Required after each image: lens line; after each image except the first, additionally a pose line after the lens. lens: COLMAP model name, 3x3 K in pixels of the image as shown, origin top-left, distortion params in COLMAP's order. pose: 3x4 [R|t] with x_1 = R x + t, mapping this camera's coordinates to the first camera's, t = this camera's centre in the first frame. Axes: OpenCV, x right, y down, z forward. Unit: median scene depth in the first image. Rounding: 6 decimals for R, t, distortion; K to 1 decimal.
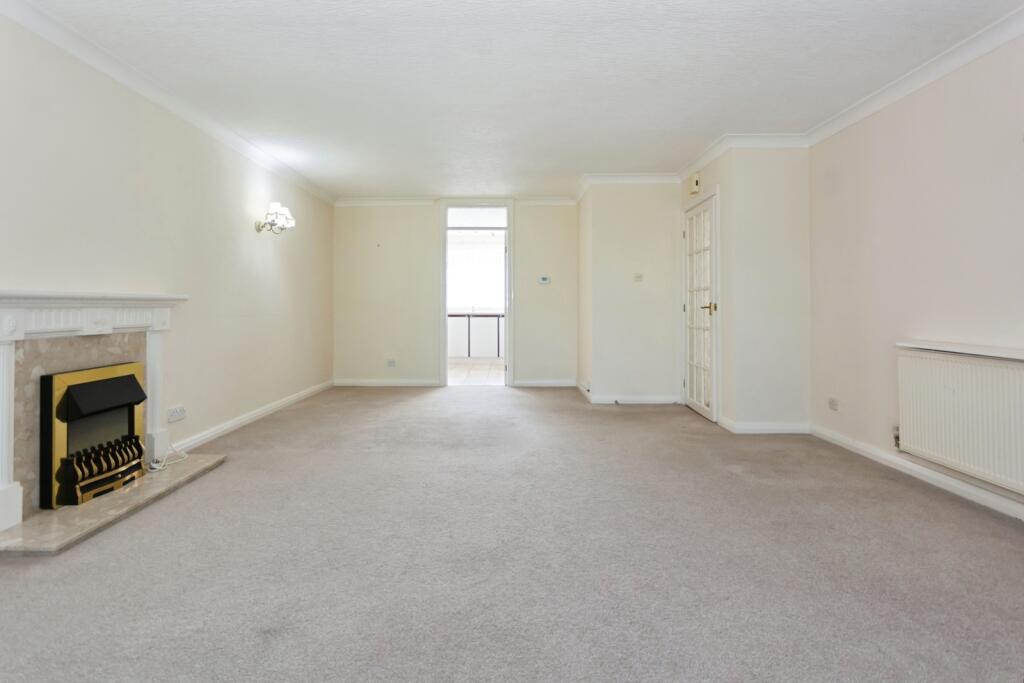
lens RADIAL K [[466.6, 0, 508.8], [0, 466.6, 297.6], [0, 0, 1]] dist [-0.000593, -0.000156]
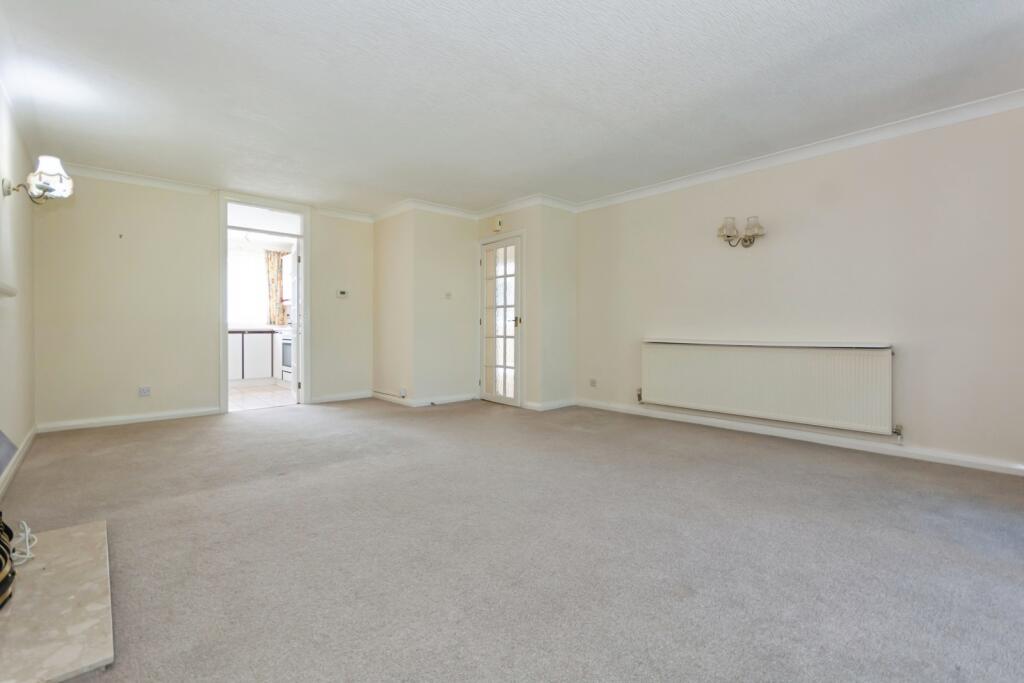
lens RADIAL K [[453.1, 0, 509.7], [0, 453.1, 329.6], [0, 0, 1]] dist [0.000881, 0.000177]
pose [[0.739064, -0.005042, 0.673616, -0.451830], [-0.012744, 0.999688, 0.021464, 0.019215], [-0.673514, -0.024448, 0.738770, 0.065054]]
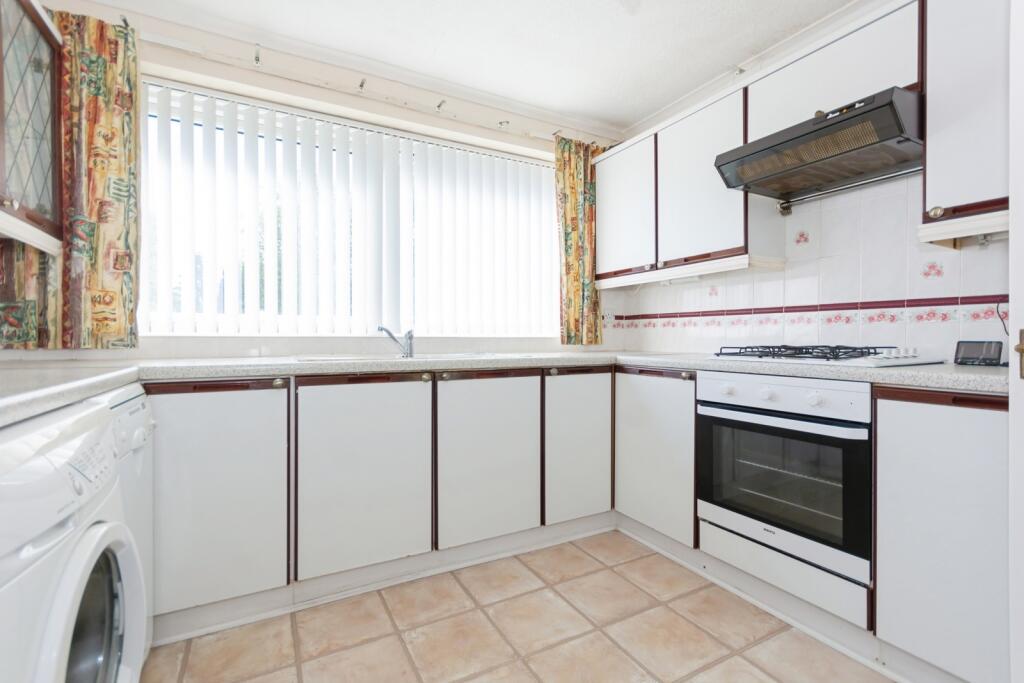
lens RADIAL K [[461.7, 0, 515.3], [0, 461.7, 339.6], [0, 0, 1]] dist [-0.000296, -0.000168]
pose [[0.877422, -0.003089, 0.479710, -0.321412], [-0.007342, 0.999776, 0.019866, 0.032819], [-0.479664, -0.020953, 0.877202, 1.565747]]
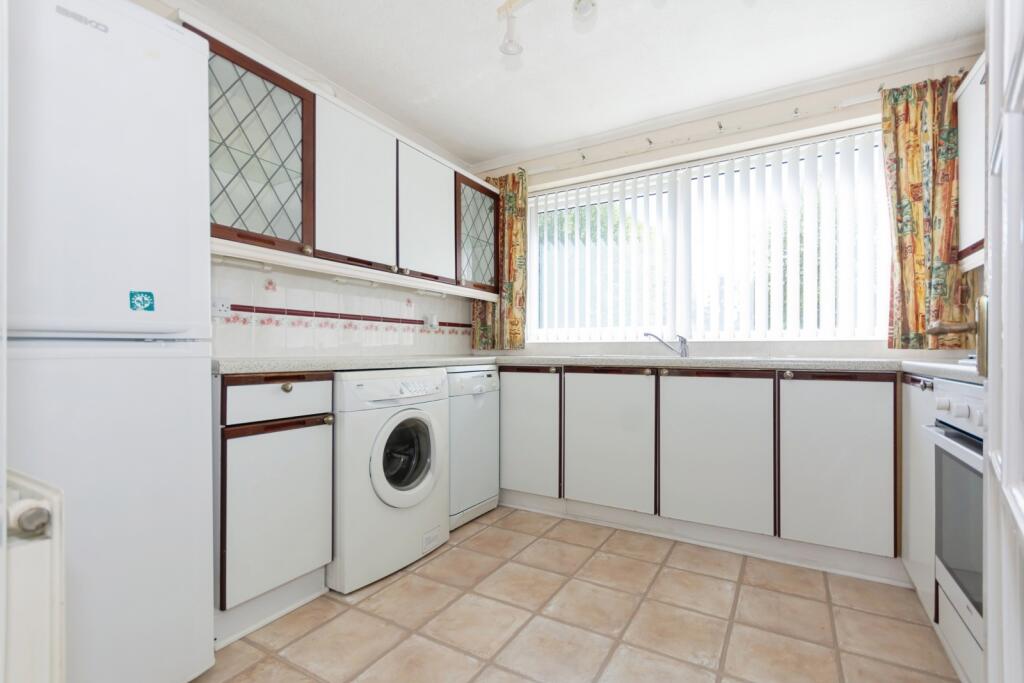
lens RADIAL K [[463.3, 0, 514.0], [0, 463.3, 348.8], [0, 0, 1]] dist [-0.000674, -0.000073]
pose [[0.859892, -0.002426, -0.510469, -0.032331], [0.009142, 0.999902, 0.010648, 0.043391], [0.510393, -0.013823, 0.859830, 1.434248]]
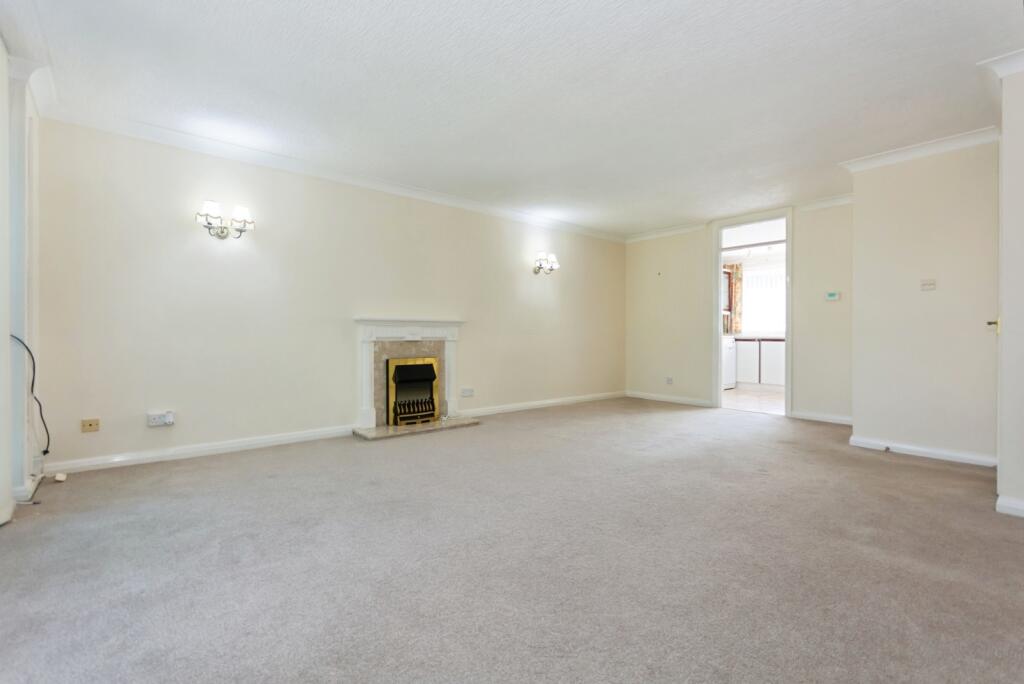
lens RADIAL K [[458.6, 0, 537.6], [0, 458.6, 334.6], [0, 0, 1]] dist [-0.000081, -0.000021]
pose [[0.670805, 0.001986, -0.741632, 0.482661], [0.011177, 0.999856, 0.012787, 0.021932], [0.741550, -0.016867, 0.670686, 0.079034]]
